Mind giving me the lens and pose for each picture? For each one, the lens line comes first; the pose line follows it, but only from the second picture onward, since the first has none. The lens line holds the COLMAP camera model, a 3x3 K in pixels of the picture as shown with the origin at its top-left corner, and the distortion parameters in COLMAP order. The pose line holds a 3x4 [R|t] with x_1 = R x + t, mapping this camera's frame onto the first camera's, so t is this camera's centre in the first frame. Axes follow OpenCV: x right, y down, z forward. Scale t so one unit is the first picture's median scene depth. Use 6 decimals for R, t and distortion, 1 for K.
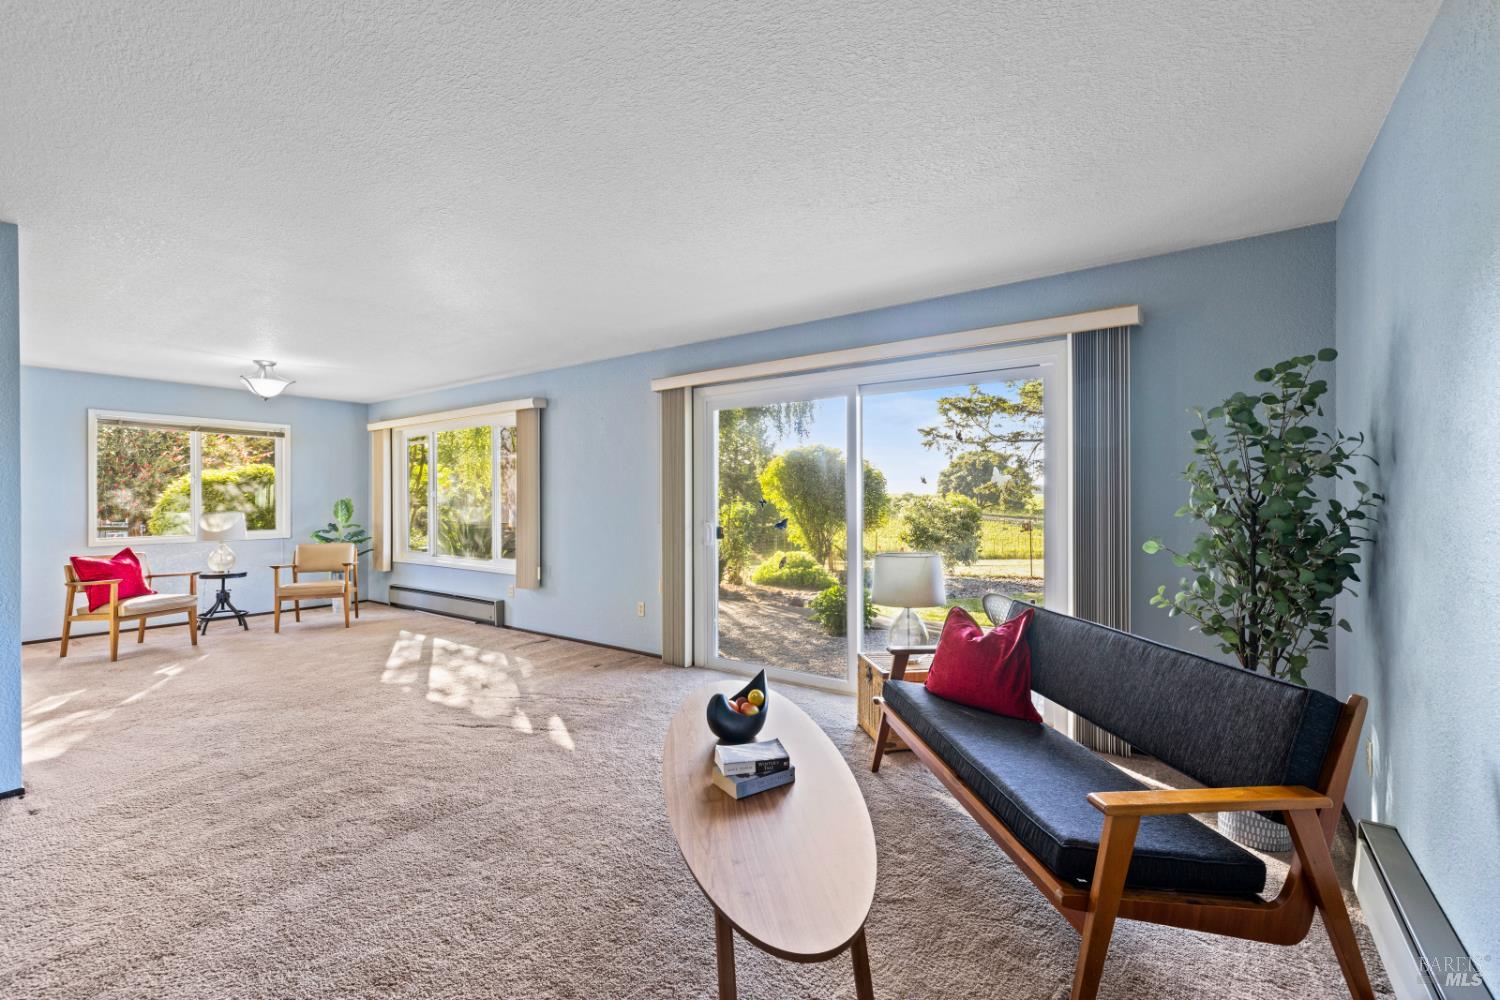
lens RADIAL K [[625.3, 0, 745.0], [0, 625.3, 500.8], [0, 0, 1]] dist [0.000654, -0.000267]
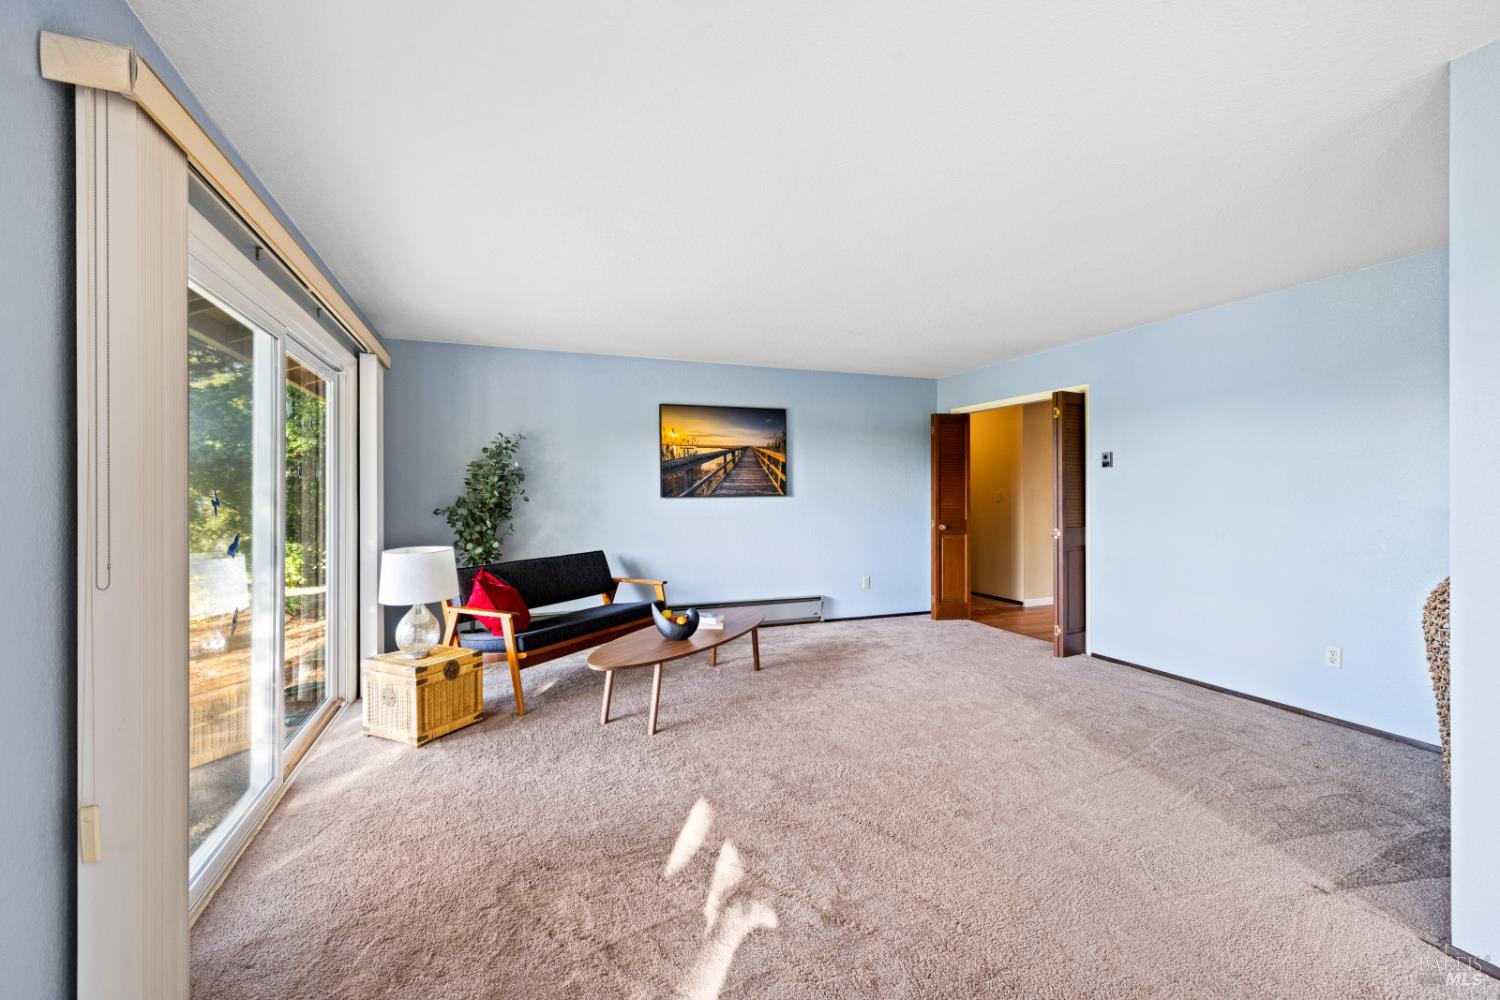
lens RADIAL K [[644.1, 0, 743.7], [0, 644.1, 494.0], [0, 0, 1]] dist [0.004363, -0.000558]
pose [[-0.828604, 0.005017, 0.559812, -0.494958], [0.008122, 0.999962, 0.003061, -0.000571], [-0.559776, 0.007084, -0.828614, 1.032115]]
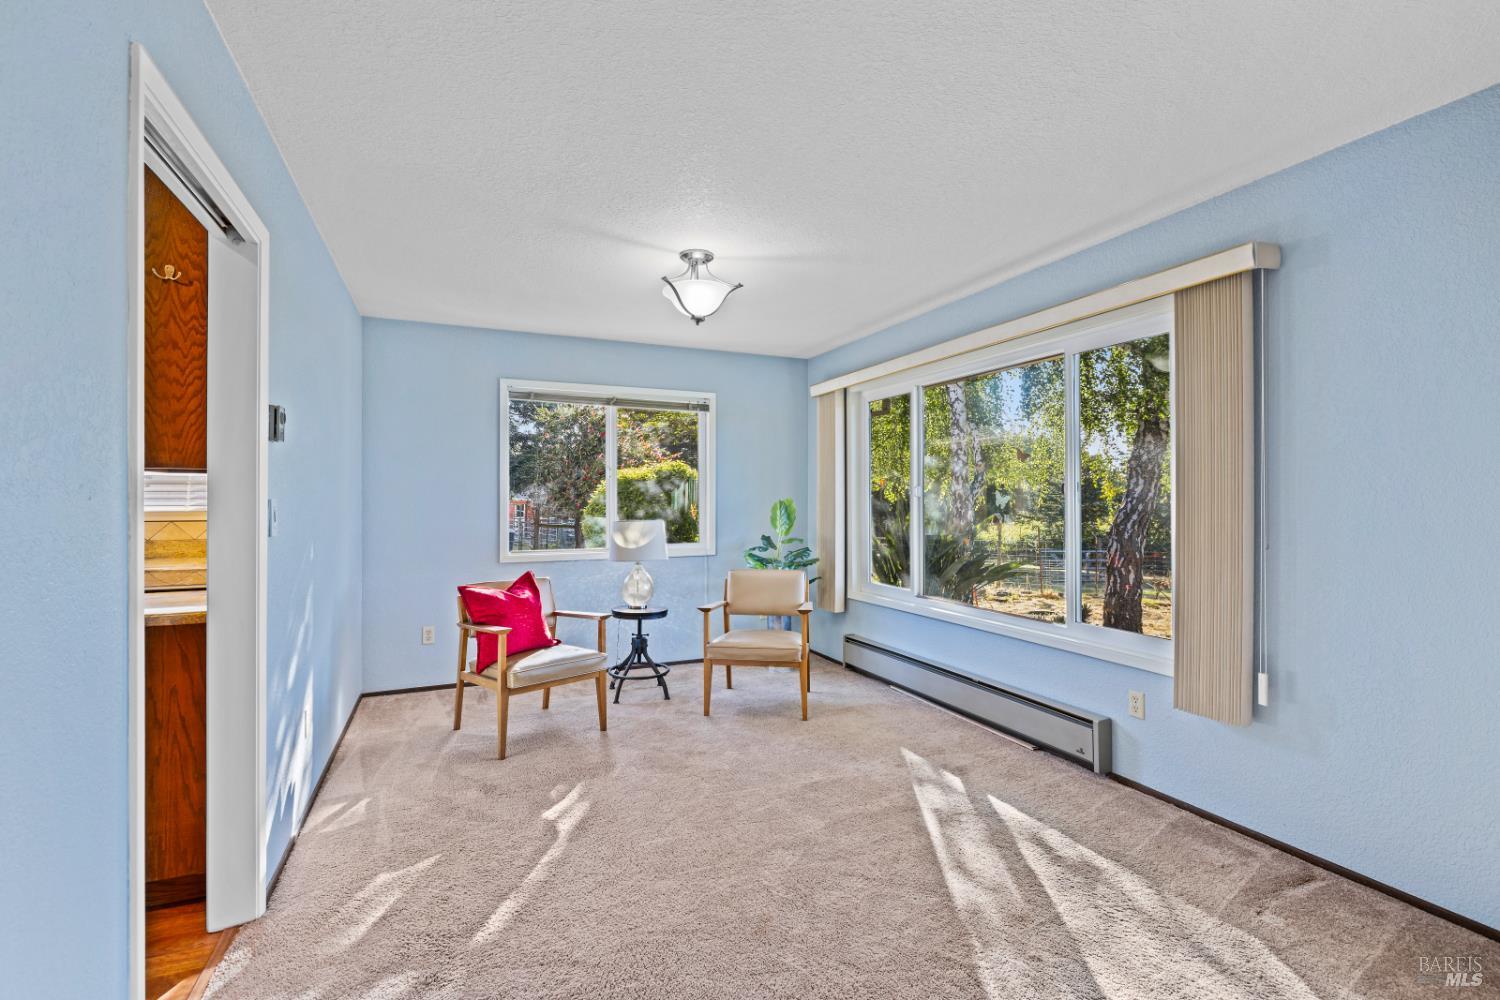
lens RADIAL K [[674.1, 0, 758.7], [0, 674.1, 497.6], [0, 0, 1]] dist [0.000041, -0.001294]
pose [[0.865904, -0.000772, -0.500210, -0.448166], [-0.002647, 0.999978, -0.006126, -0.000535], [0.500204, 0.006629, 0.865882, 0.541231]]
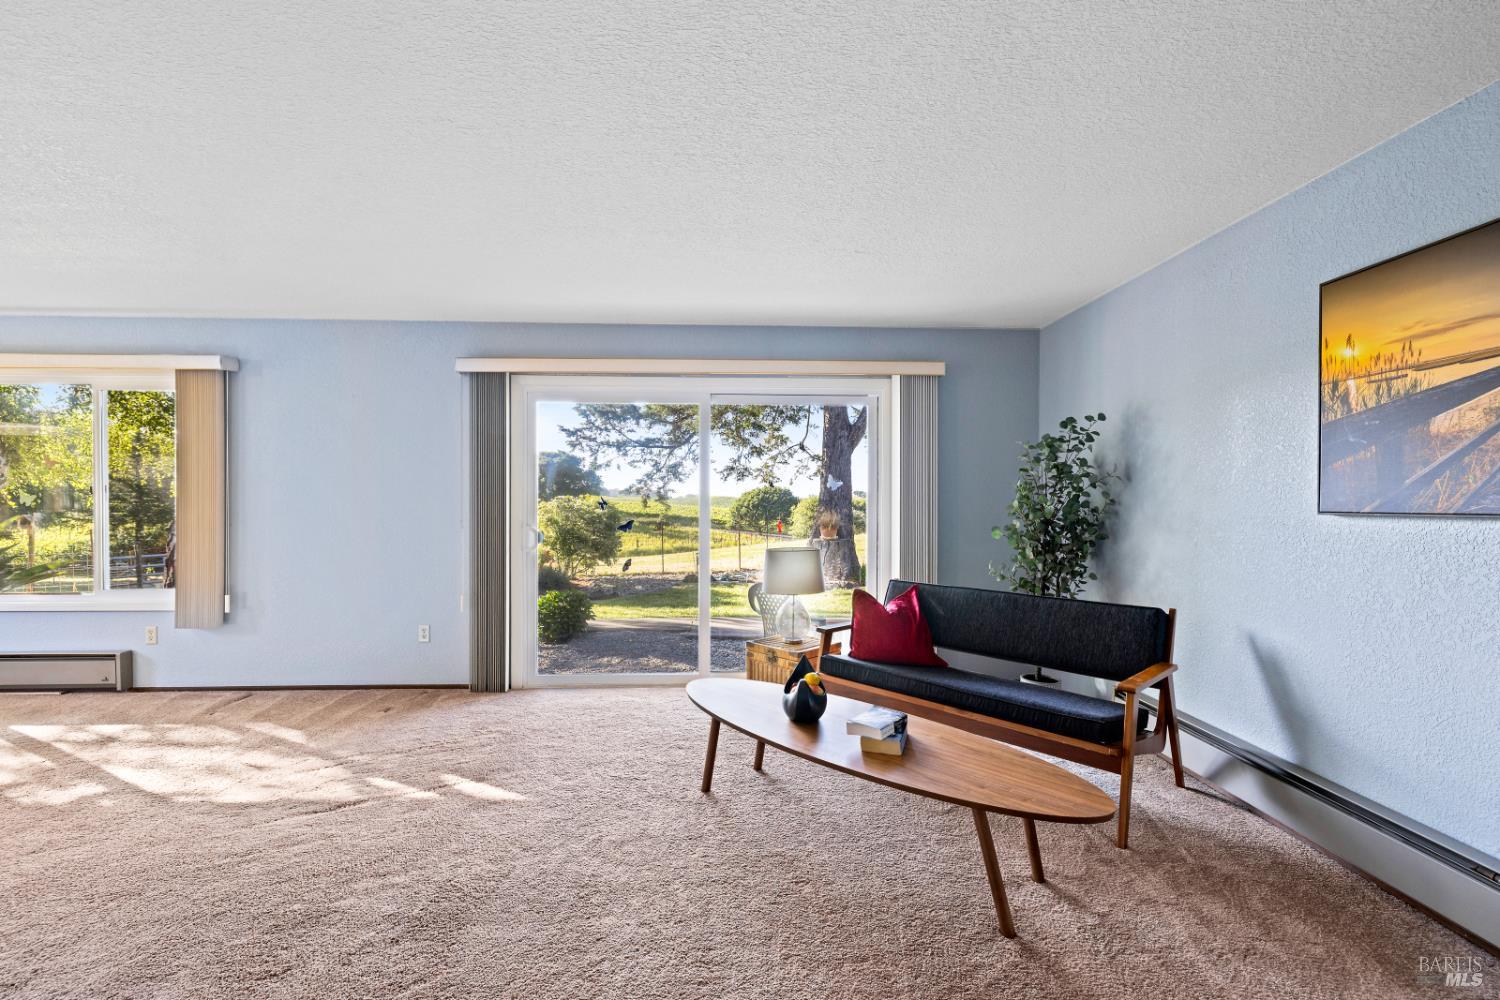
lens RADIAL K [[644.1, 0, 735.8], [0, 644.1, 505.4], [0, 0, 1]] dist [0.004363, -0.000558]
pose [[0.798292, -0.001154, 0.602269, -0.354828], [-0.001835, 0.999989, 0.004350, 0.000230], [-0.602268, -0.004578, 0.798281, 0.076993]]
